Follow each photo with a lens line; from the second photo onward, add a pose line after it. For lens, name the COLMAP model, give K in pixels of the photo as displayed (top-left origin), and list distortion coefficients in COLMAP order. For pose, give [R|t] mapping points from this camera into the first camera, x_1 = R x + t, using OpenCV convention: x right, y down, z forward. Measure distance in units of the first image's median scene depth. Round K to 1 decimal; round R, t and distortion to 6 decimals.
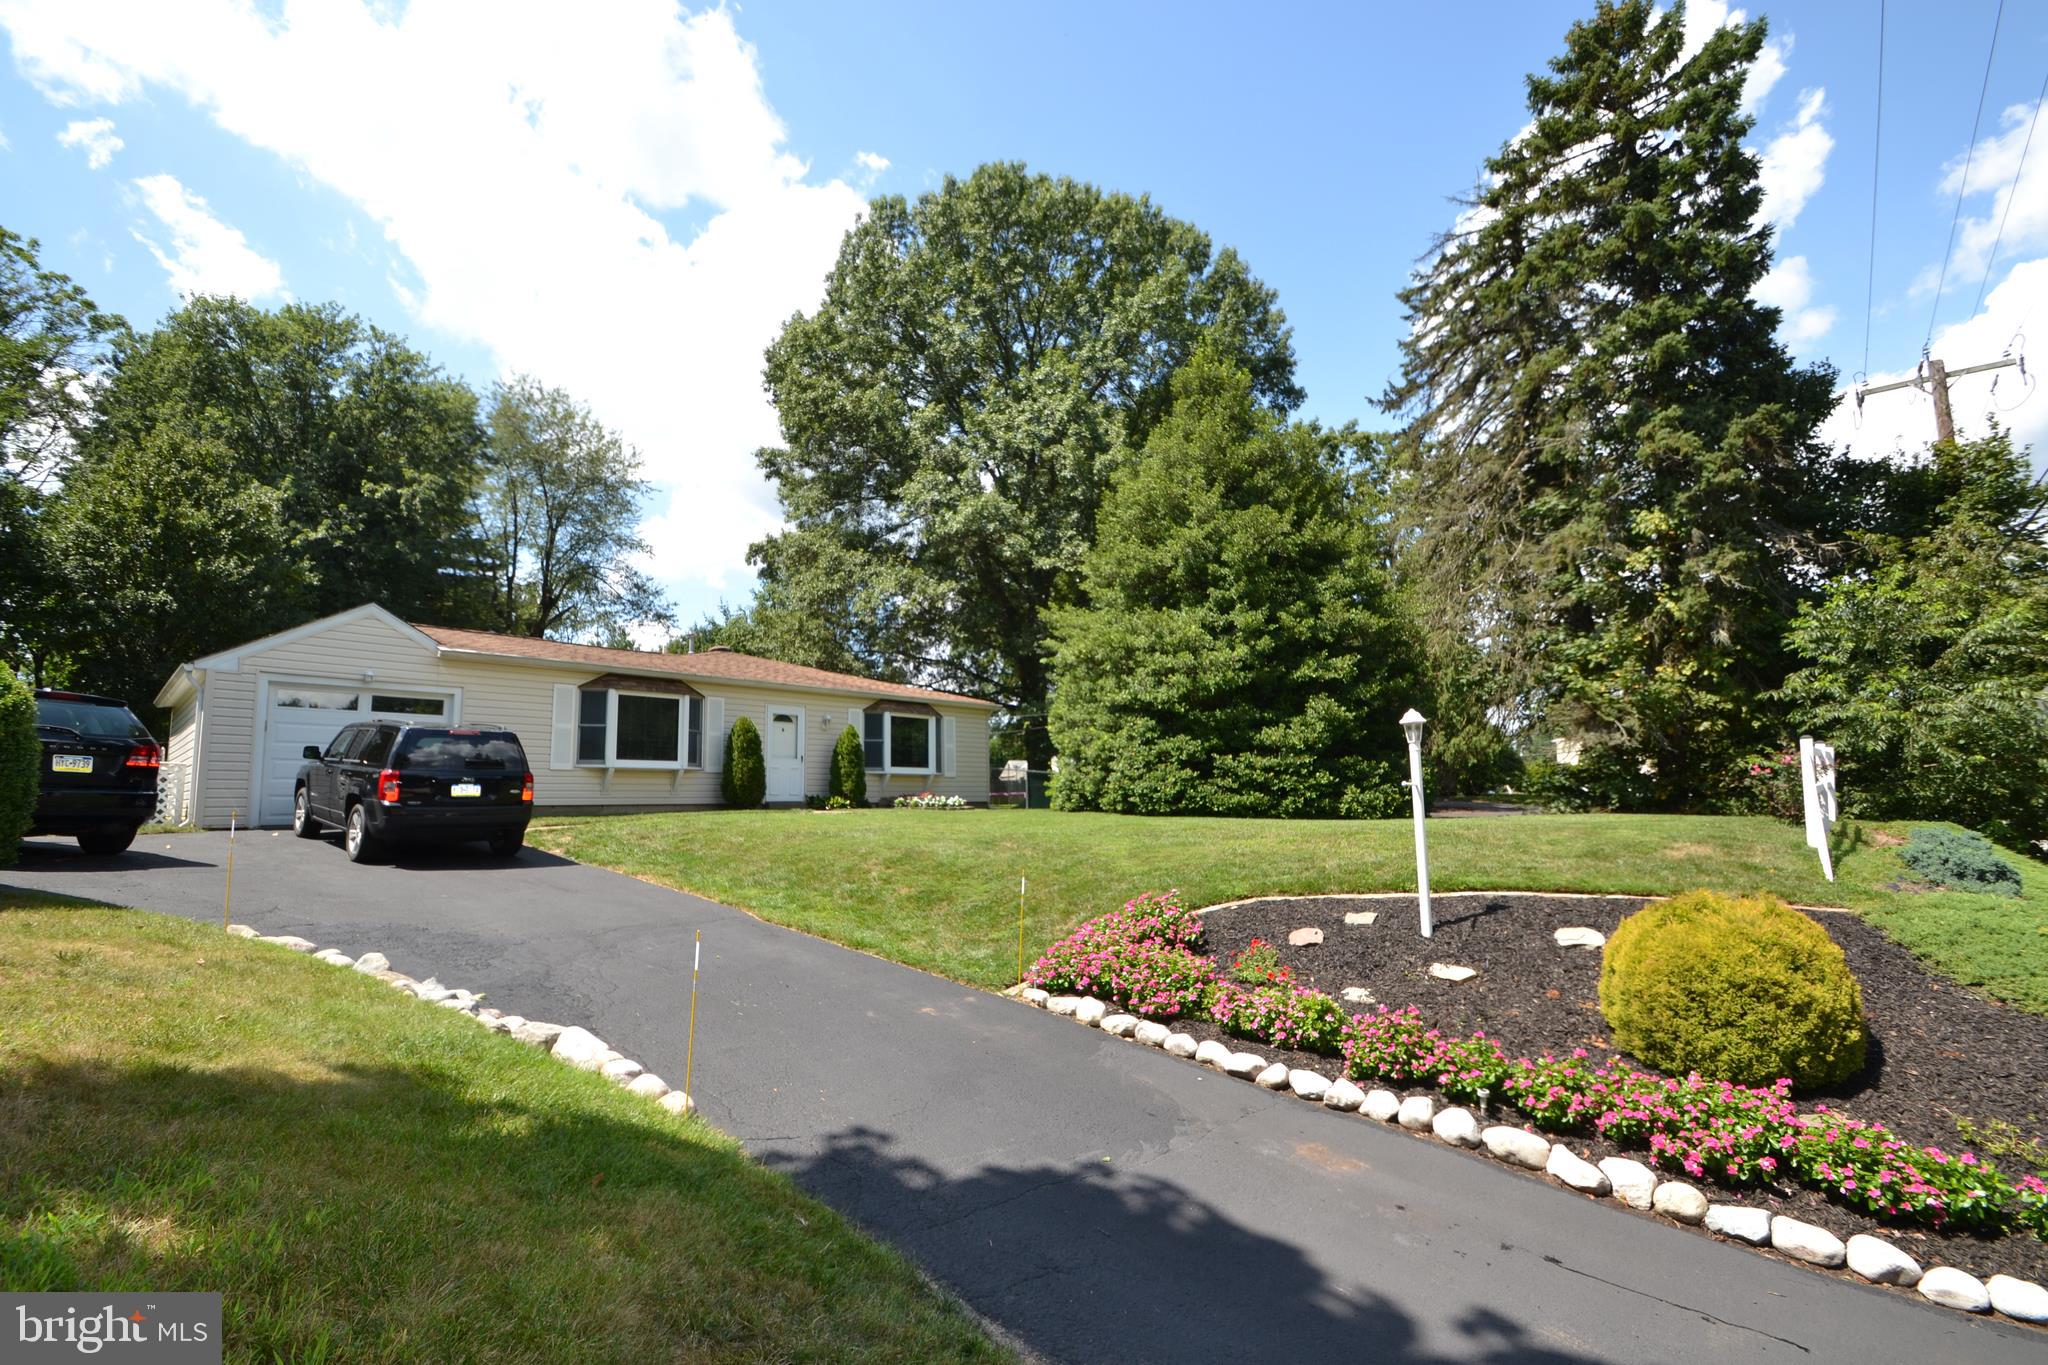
lens RADIAL K [[908.7, 0, 1018.9], [0, 908.7, 704.6], [0, 0, 1]] dist [0.009171, -0.013411]
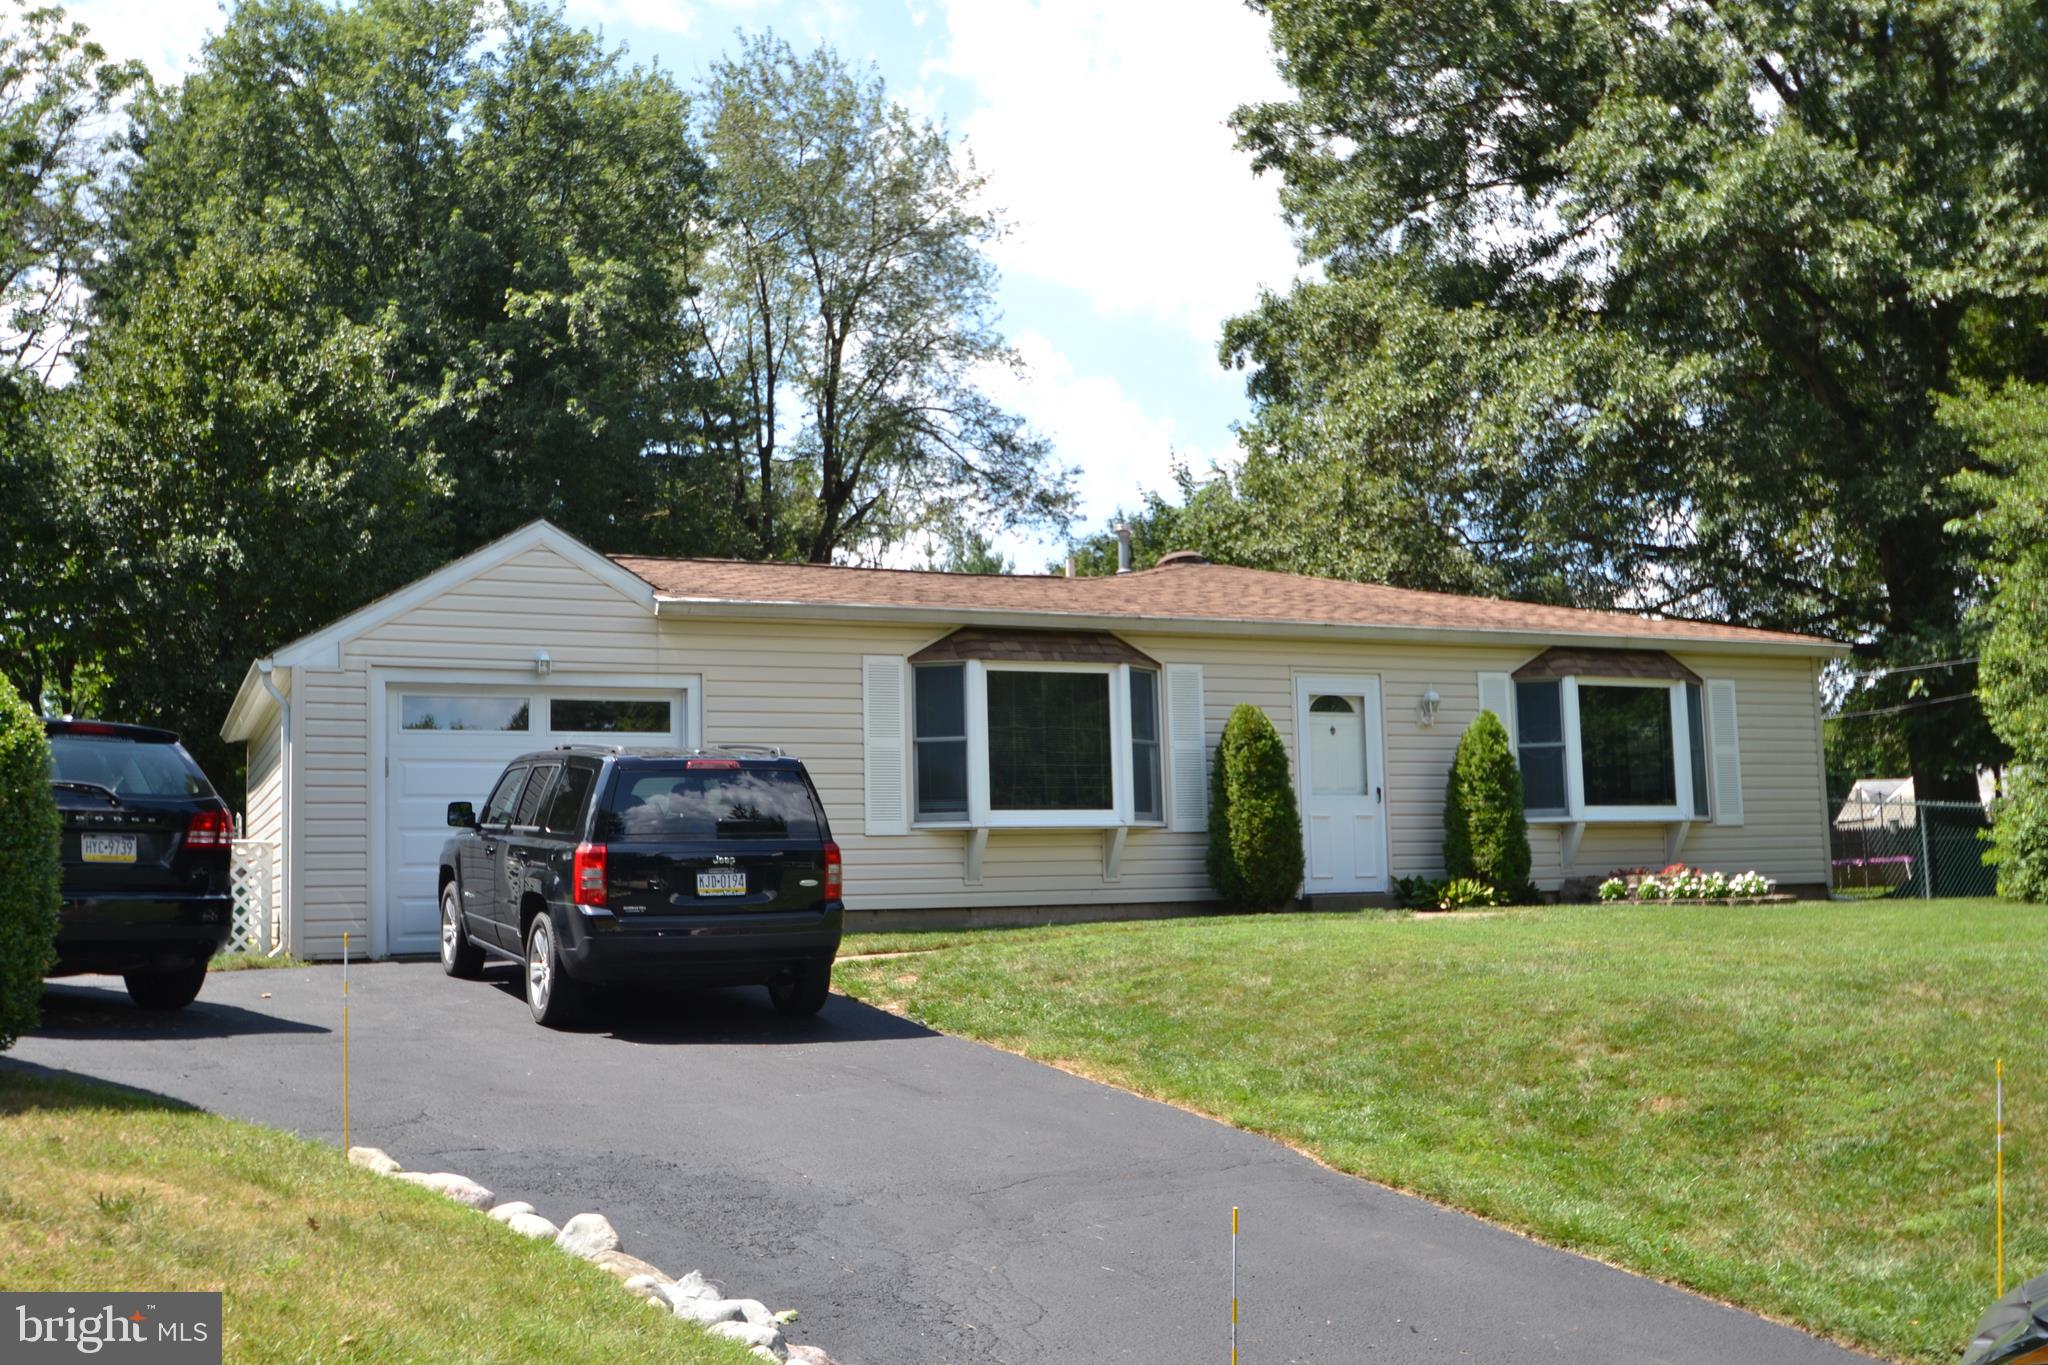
lens RADIAL K [[2080.9, 0, 1027.8], [0, 2080.9, 701.5], [0, 0, 1]] dist [-0.096476, 0.080166]
pose [[0.923847, -0.051558, -0.379275, -0.014186], [0.057613, 0.998328, 0.004625, 0.000816], [0.378402, -0.026124, 0.925272, 0.017295]]
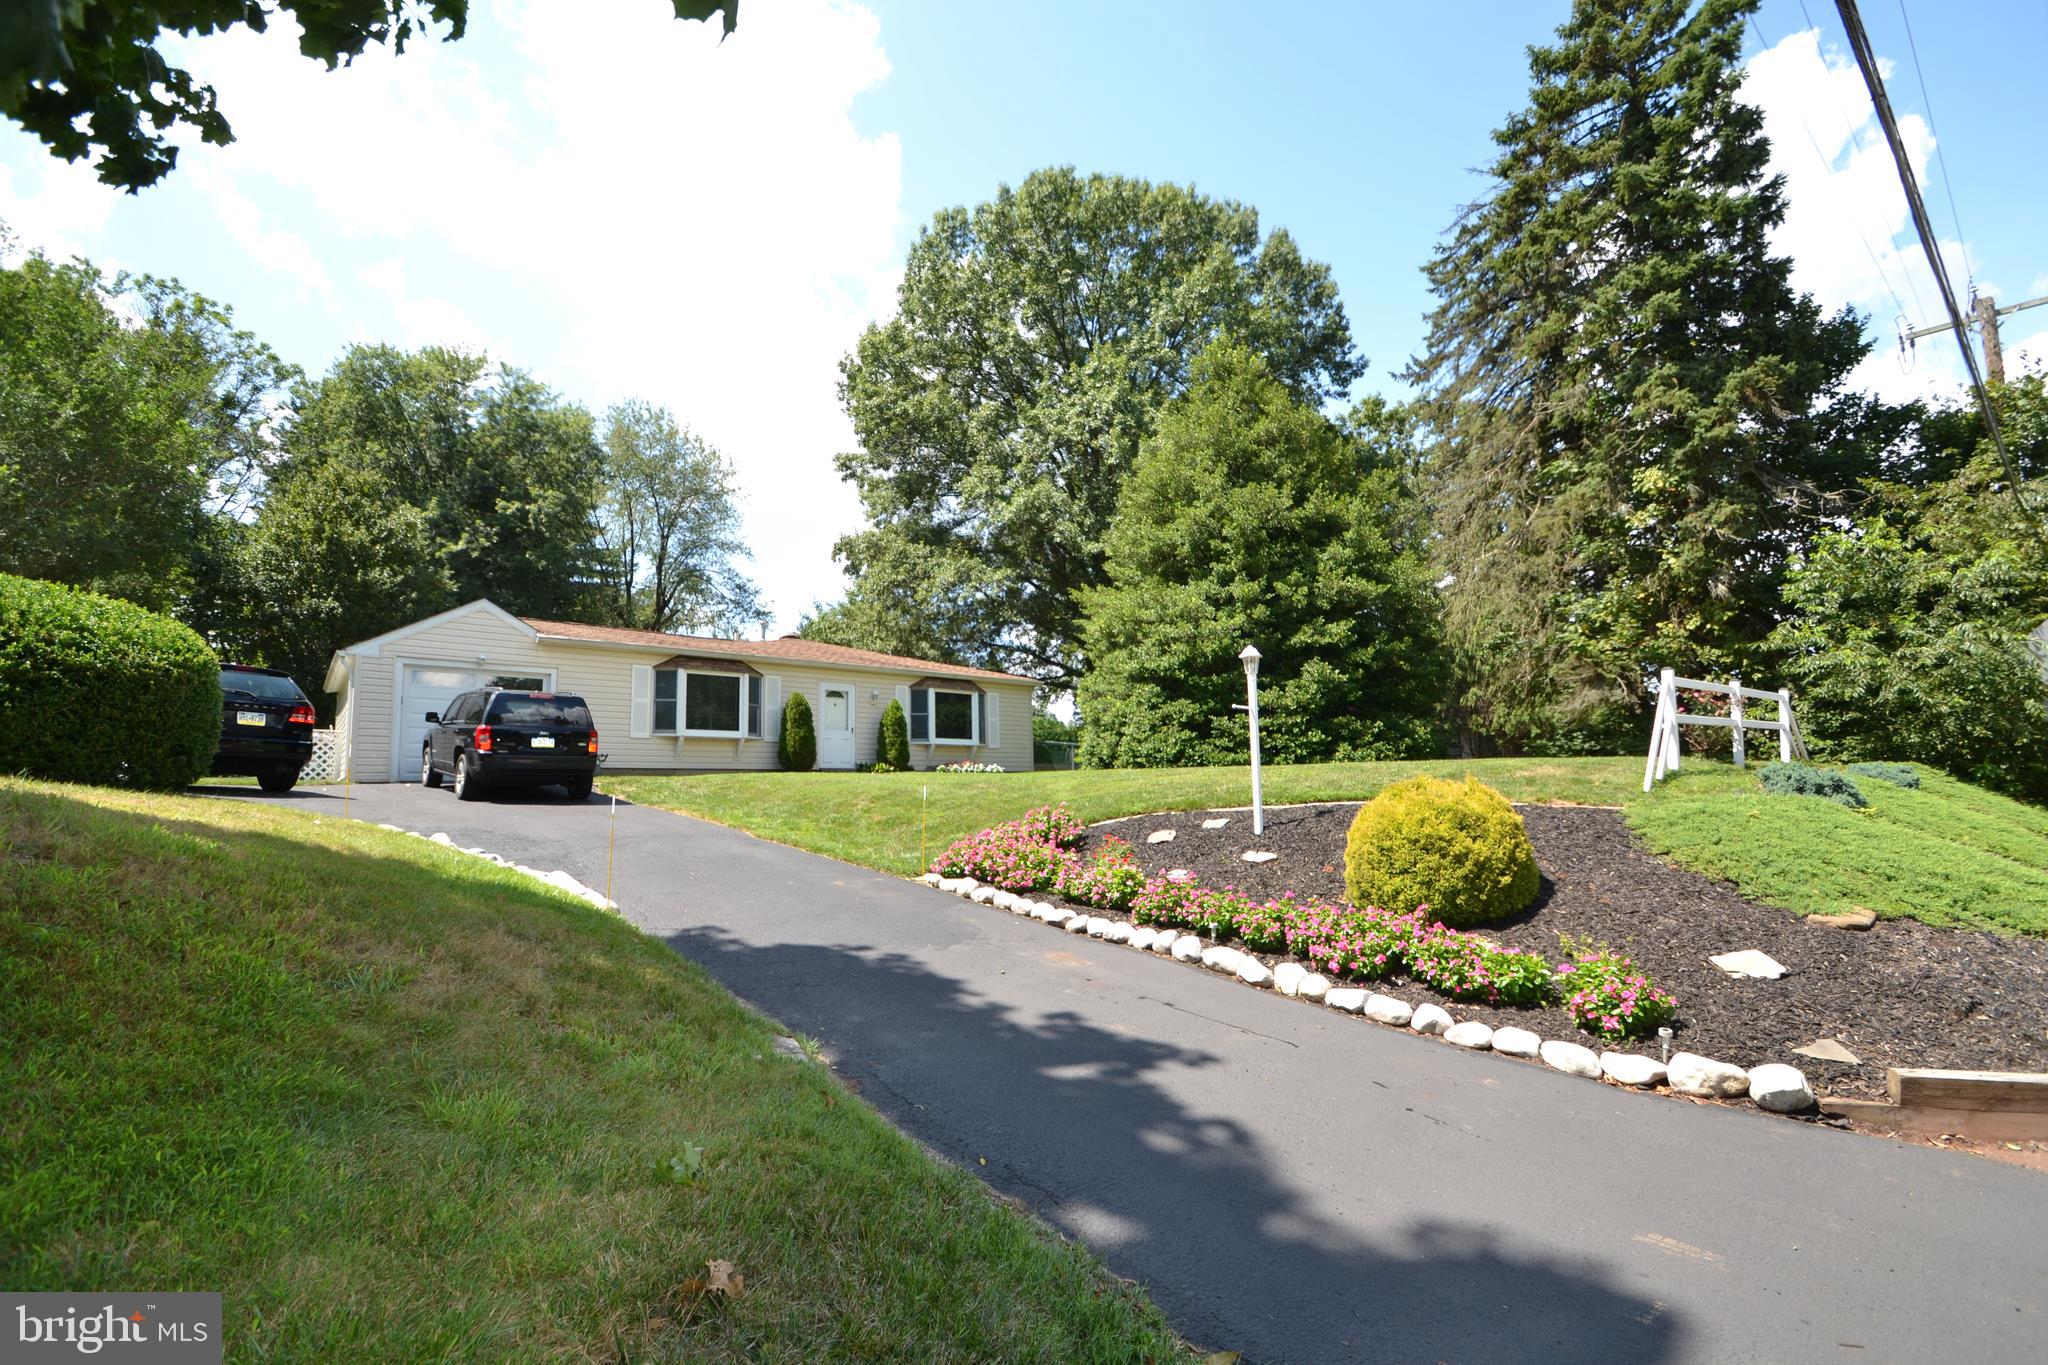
lens RADIAL K [[909.8, 0, 1021.3], [0, 909.8, 704.1], [0, 0, 1]] dist [0.017190, -0.019574]
pose [[0.992087, -0.018520, -0.124181, 0.103939], [0.019226, 0.999805, 0.004491, 0.025945], [0.124073, -0.006843, 0.992249, -0.081215]]
